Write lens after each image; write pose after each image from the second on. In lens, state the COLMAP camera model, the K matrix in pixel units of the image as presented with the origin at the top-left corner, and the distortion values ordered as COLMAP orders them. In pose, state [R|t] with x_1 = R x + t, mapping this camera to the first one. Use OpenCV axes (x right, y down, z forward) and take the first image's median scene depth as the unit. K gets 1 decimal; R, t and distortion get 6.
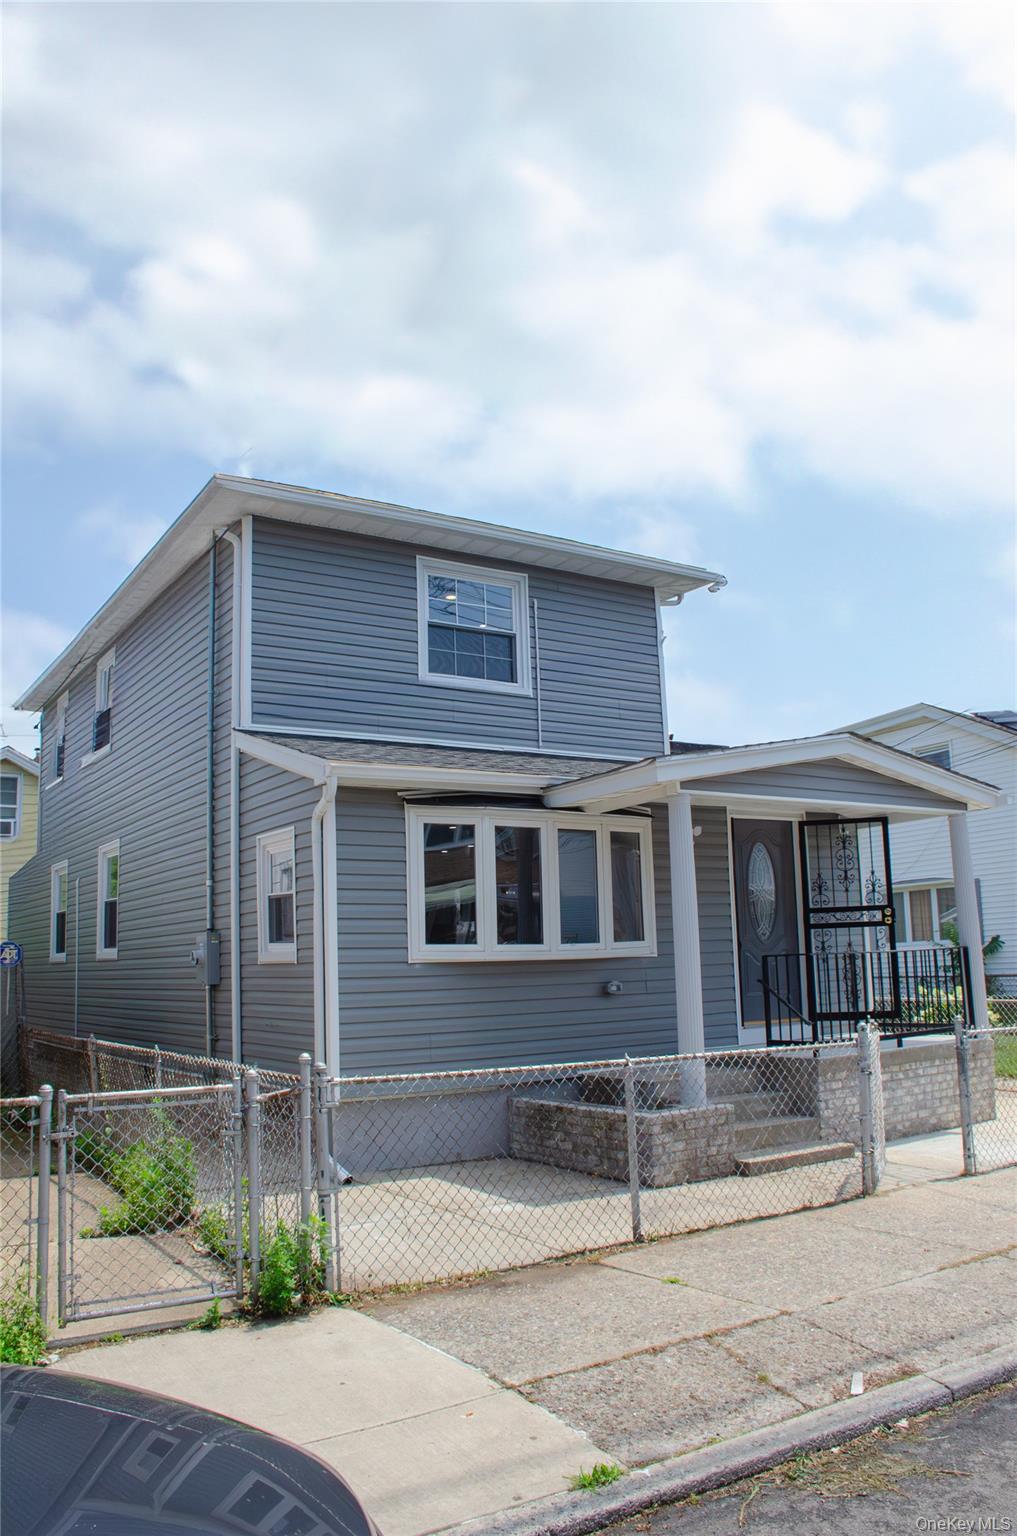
lens RADIAL K [[1192.4, 0, 508.9], [0, 1192.4, 767.7], [0, 0, 1]] dist [-0.078955, -0.001415]
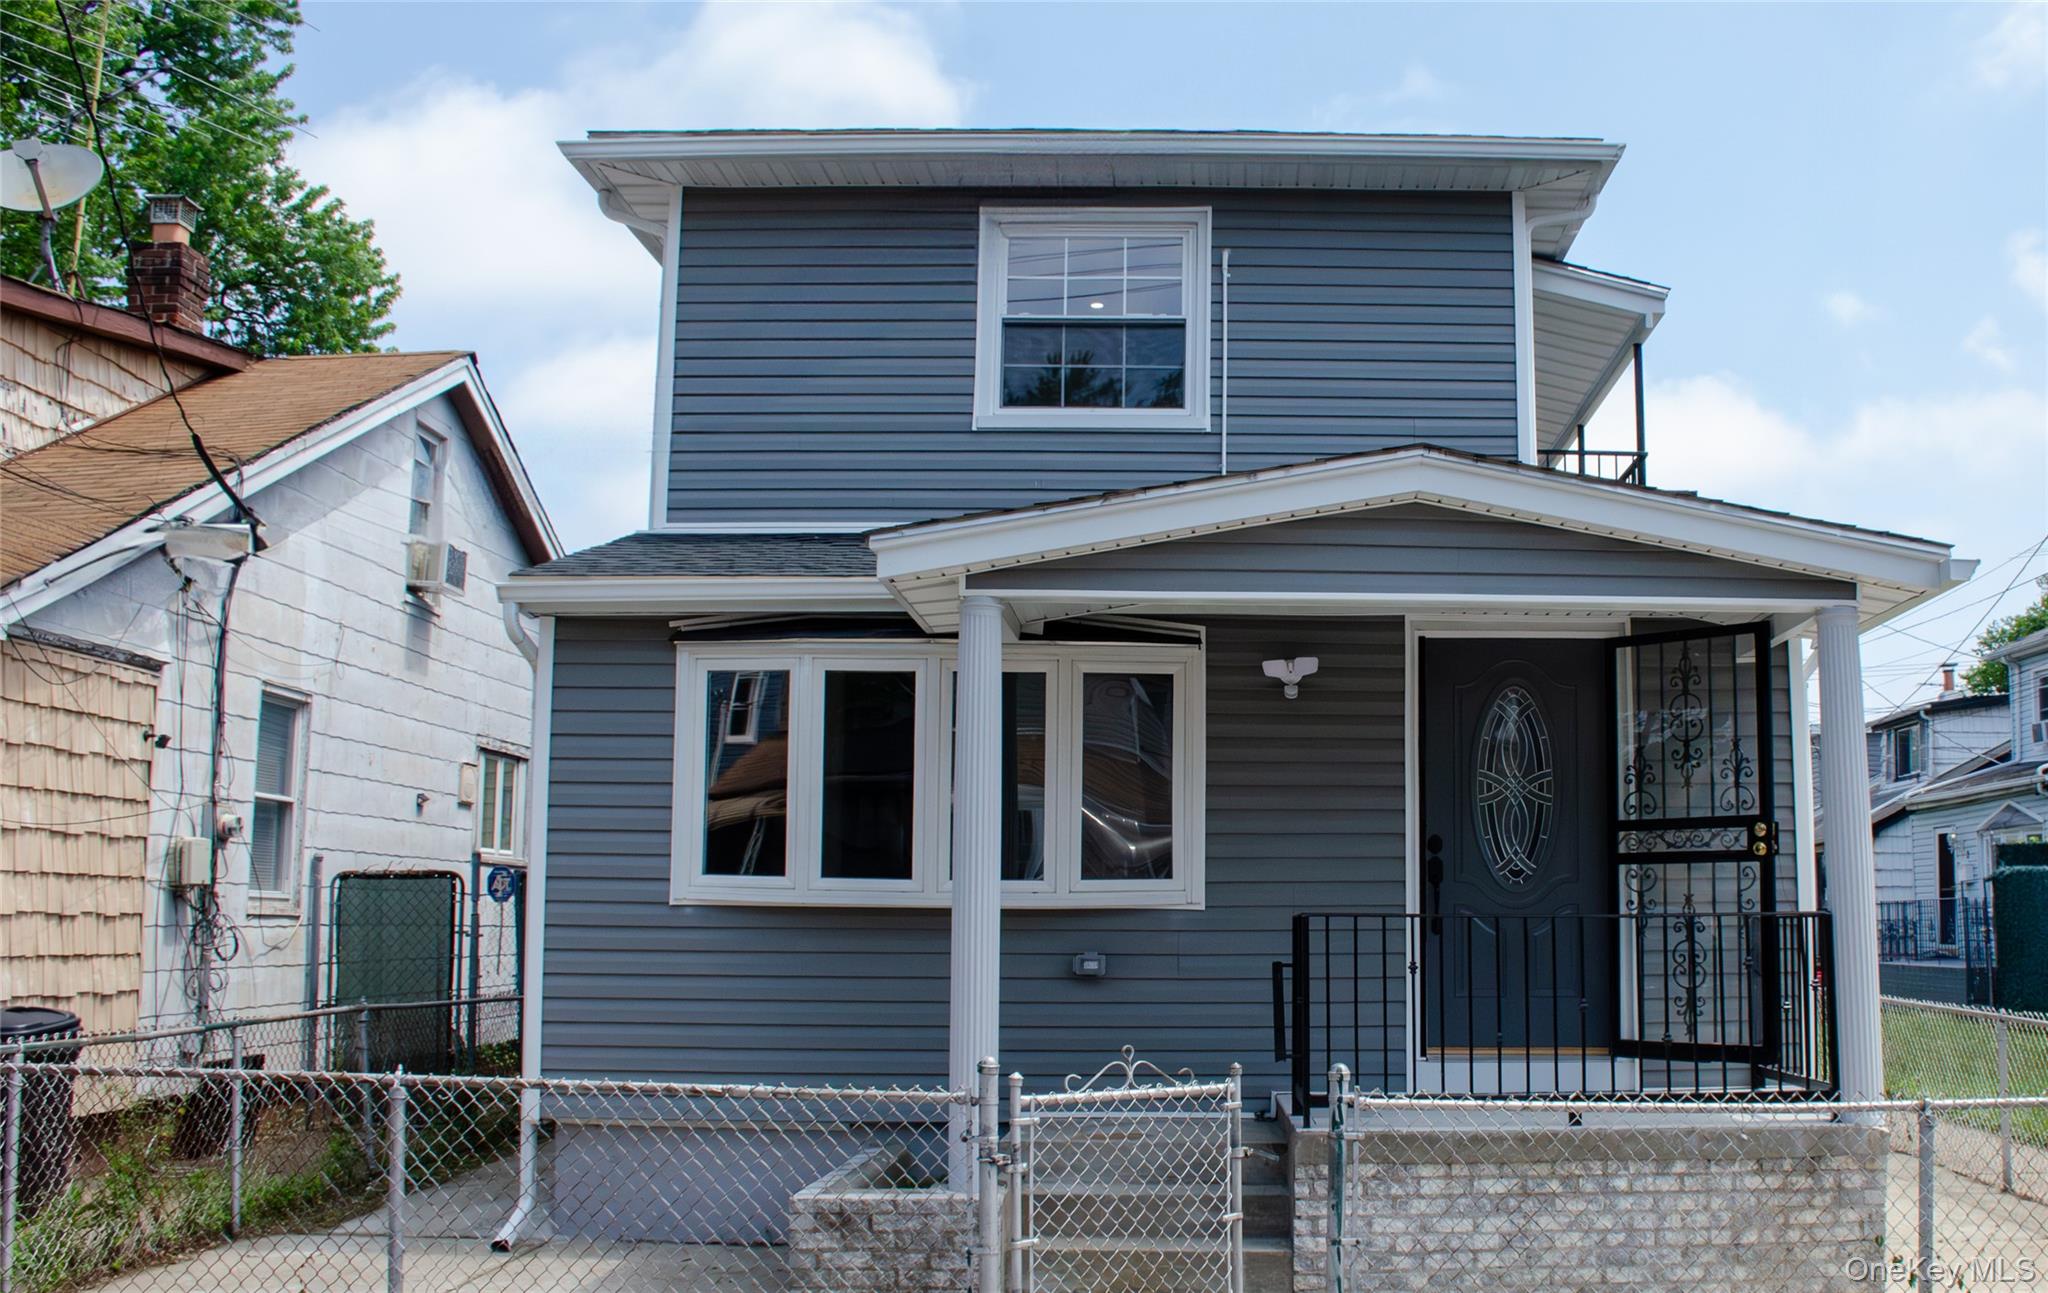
lens RADIAL K [[1968.7, 0, 1024.9], [0, 1968.7, 654.3], [0, 0, 1]] dist [-0.070281, 0.000000]
pose [[0.837473, -0.037937, -0.545160, 0.495669], [0.057347, 0.998180, 0.018634, 0.024082], [0.543461, -0.046869, 0.838125, 0.219959]]
